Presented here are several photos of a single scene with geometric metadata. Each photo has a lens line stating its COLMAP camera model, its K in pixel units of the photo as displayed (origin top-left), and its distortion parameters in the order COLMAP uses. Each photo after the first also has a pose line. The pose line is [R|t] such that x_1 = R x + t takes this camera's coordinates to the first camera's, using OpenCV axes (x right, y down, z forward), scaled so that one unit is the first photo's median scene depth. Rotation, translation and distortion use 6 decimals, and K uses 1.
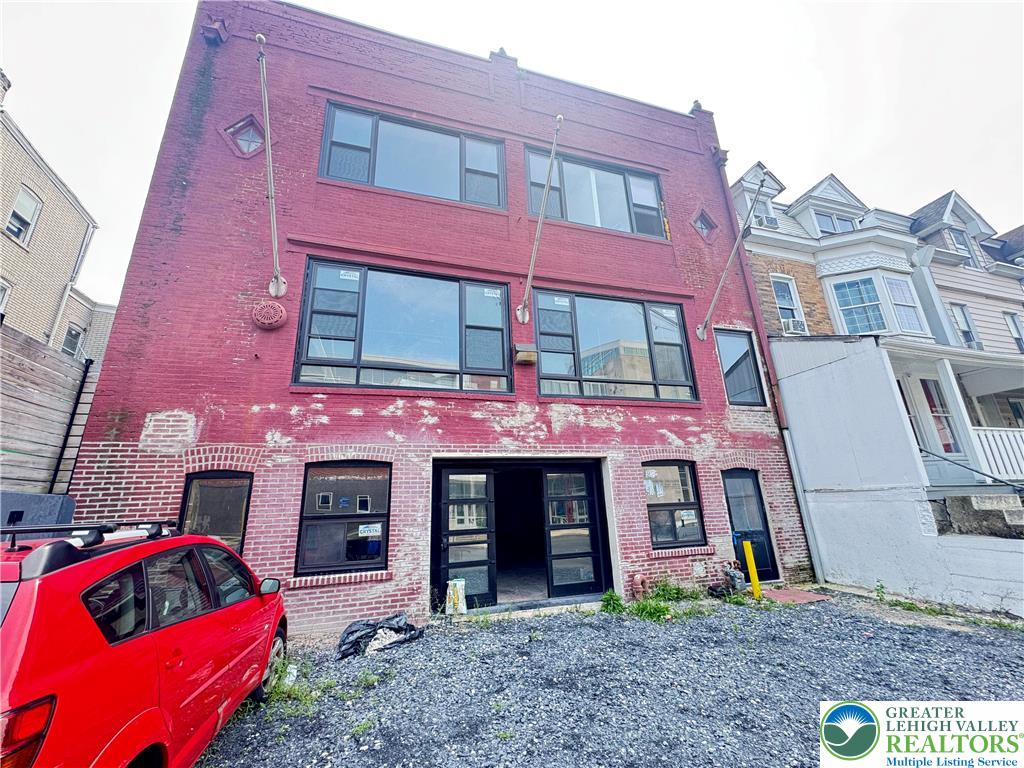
lens RADIAL K [[408.6, 0, 510.4], [0, 408.6, 385.7], [0, 0, 1]] dist [-0.004024, 0.000486]
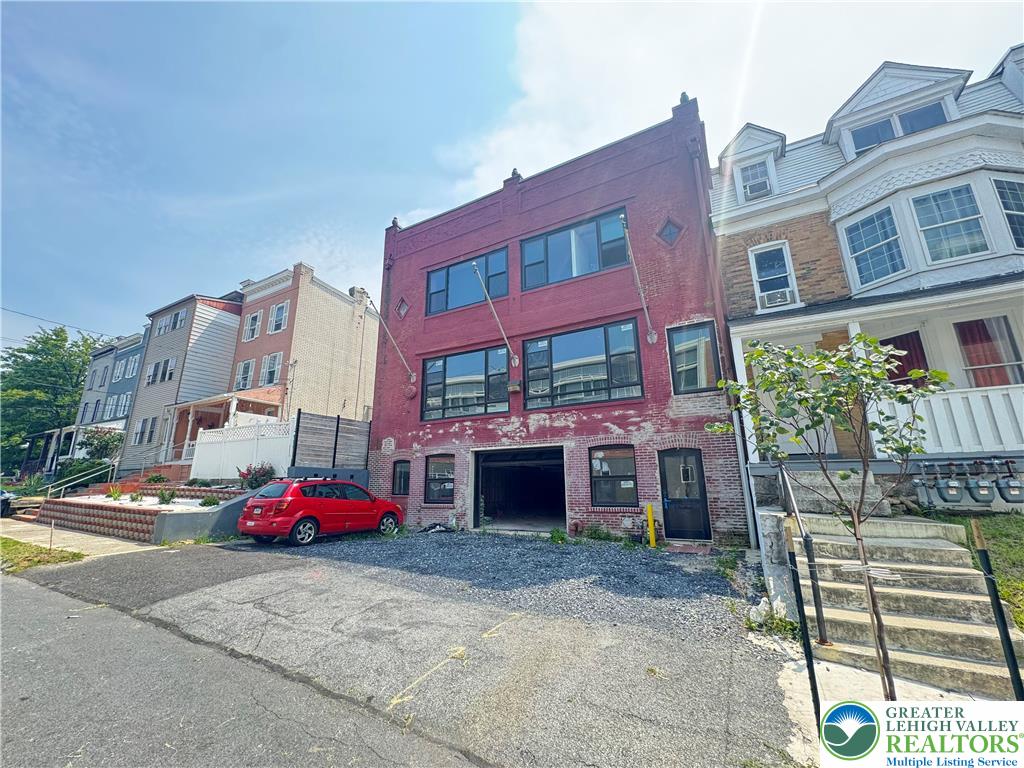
lens RADIAL K [[408.6, 0, 512.3], [0, 408.6, 386.1], [0, 0, 1]] dist [-0.004024, 0.000486]
pose [[0.696405, -0.141965, -0.703468, 1.253483], [0.188251, 0.982050, -0.011824, -0.064071], [0.692519, -0.124194, 0.710629, -0.202794]]
